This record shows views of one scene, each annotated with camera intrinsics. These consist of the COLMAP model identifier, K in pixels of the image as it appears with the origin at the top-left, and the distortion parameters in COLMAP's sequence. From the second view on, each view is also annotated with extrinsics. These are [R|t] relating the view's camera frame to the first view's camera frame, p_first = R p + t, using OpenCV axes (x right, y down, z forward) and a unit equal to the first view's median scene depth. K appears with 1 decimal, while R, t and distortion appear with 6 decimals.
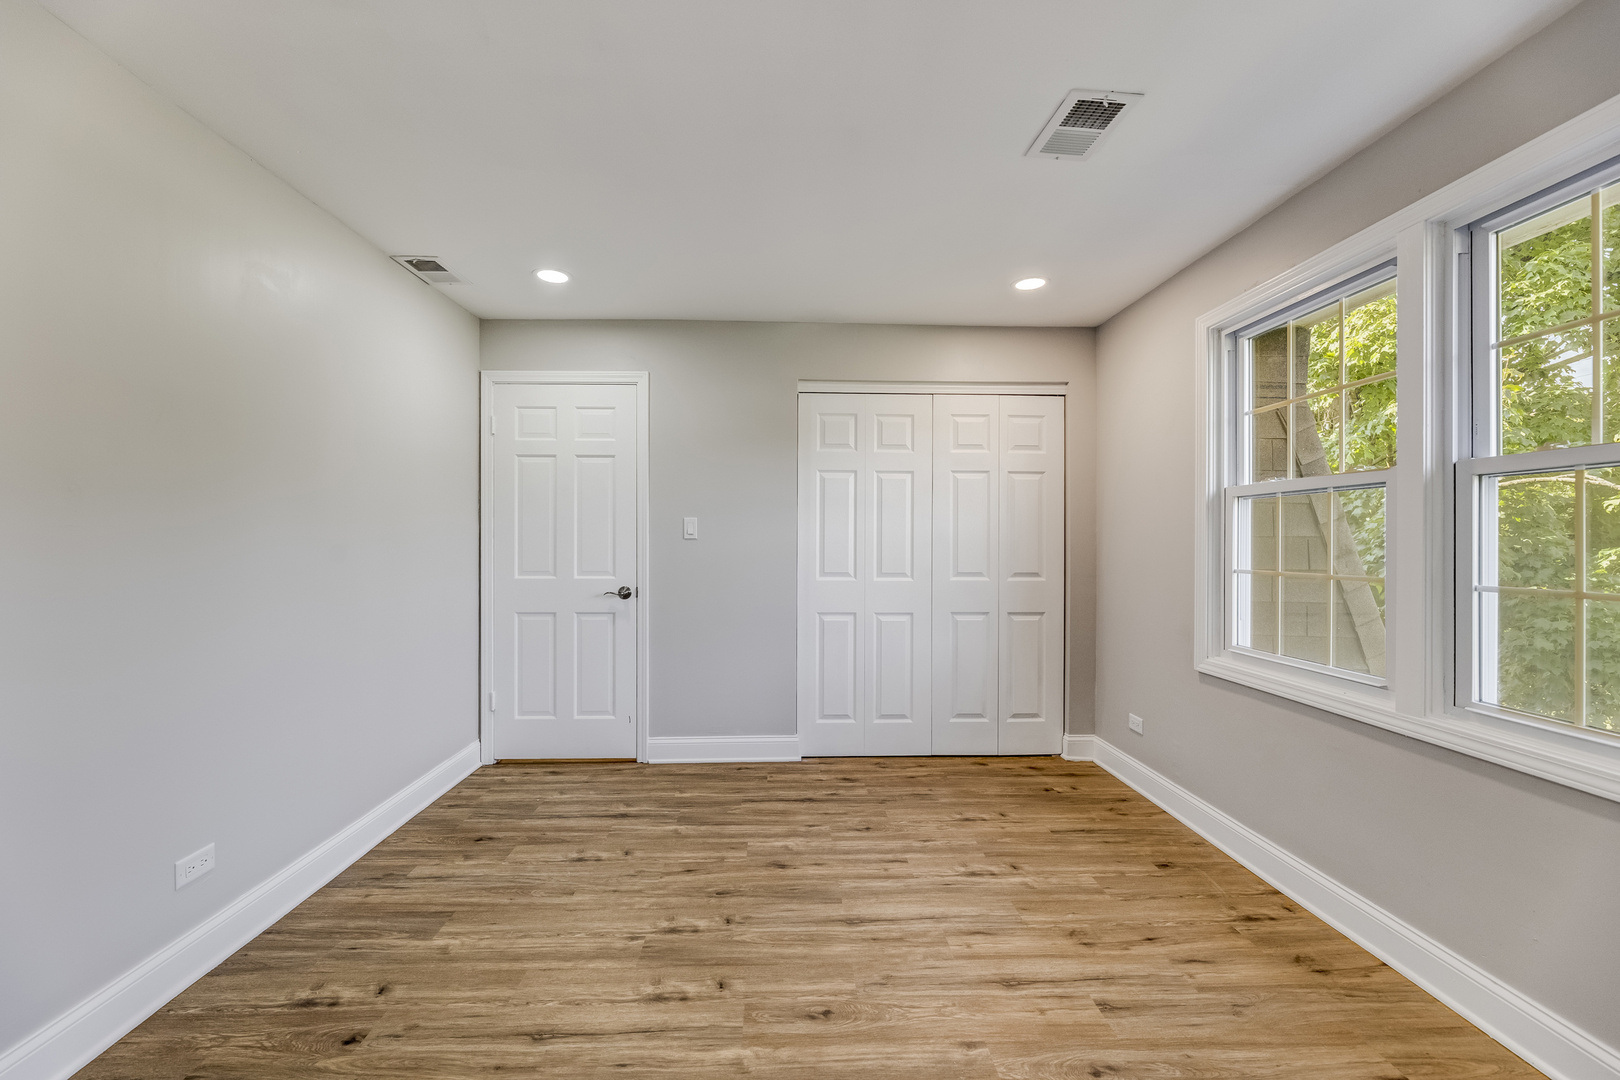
lens RADIAL K [[655.5, 0, 804.6], [0, 655.5, 540.5], [0, 0, 1]] dist [0.000756, 0.000181]
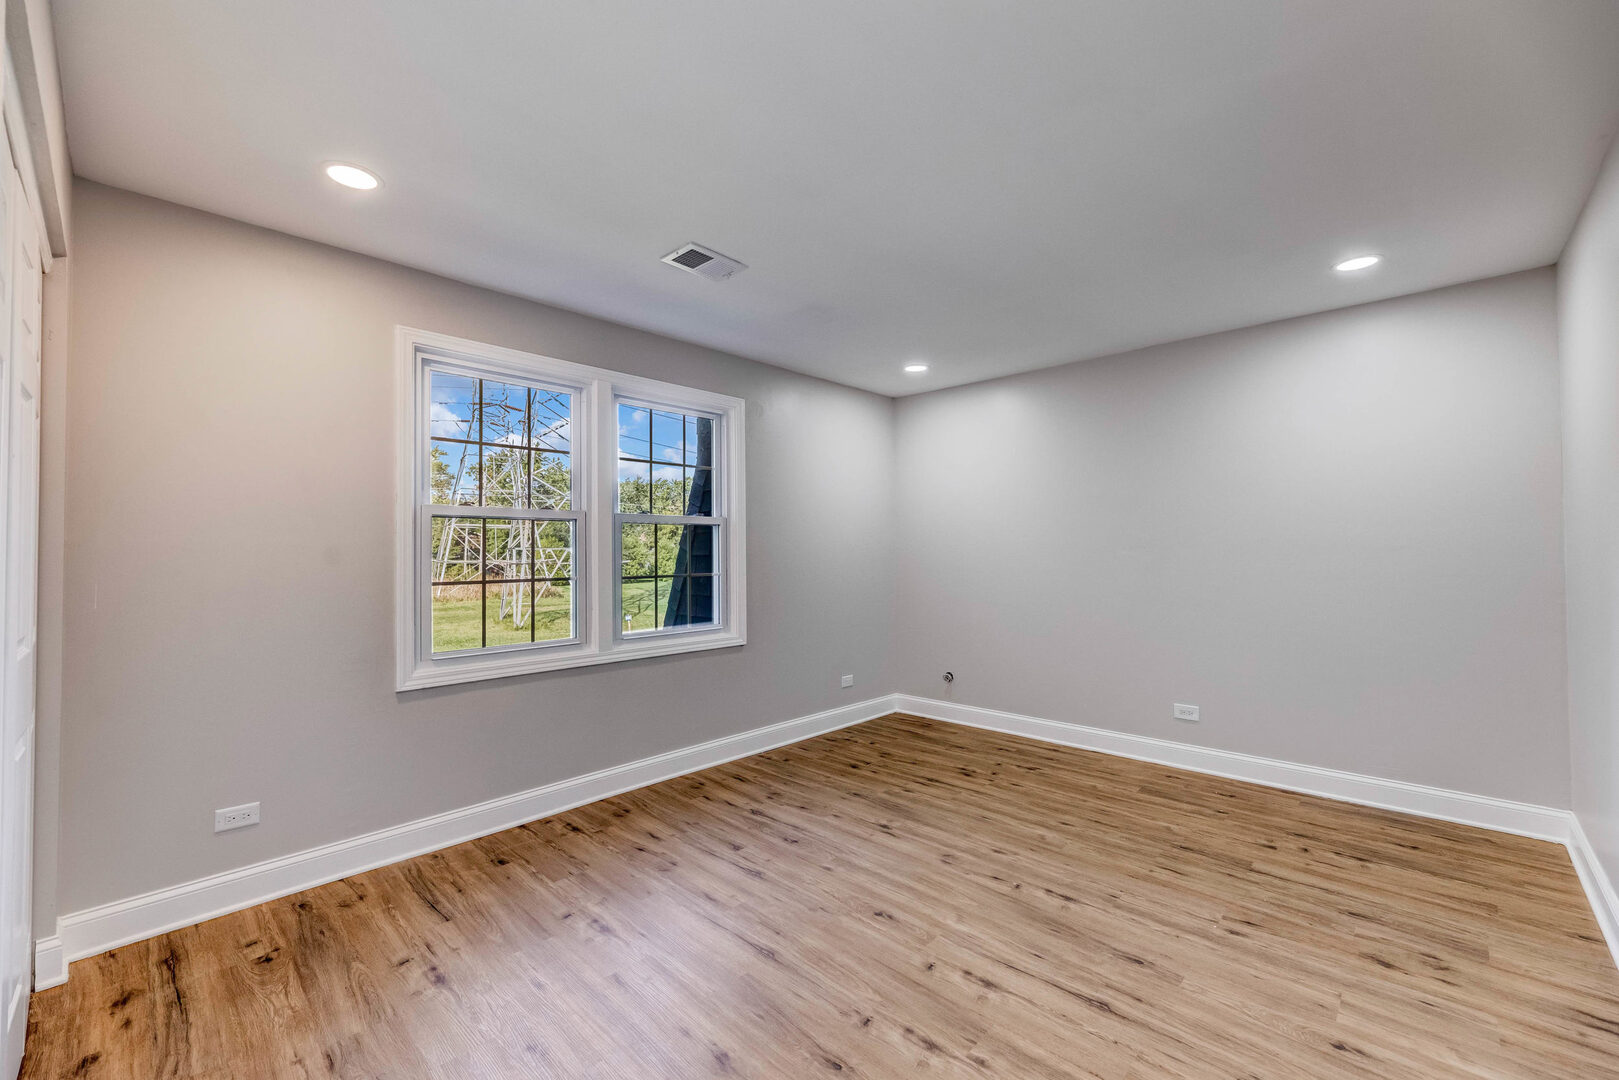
lens RADIAL K [[655.1, 0, 813.0], [0, 655.1, 545.7], [0, 0, 1]] dist [0.000756, 0.000181]
pose [[-0.700403, 0.010940, 0.713664, -0.659487], [0.004726, 0.999932, -0.010690, 0.001698], [-0.713732, -0.004115, -0.700407, 1.630896]]
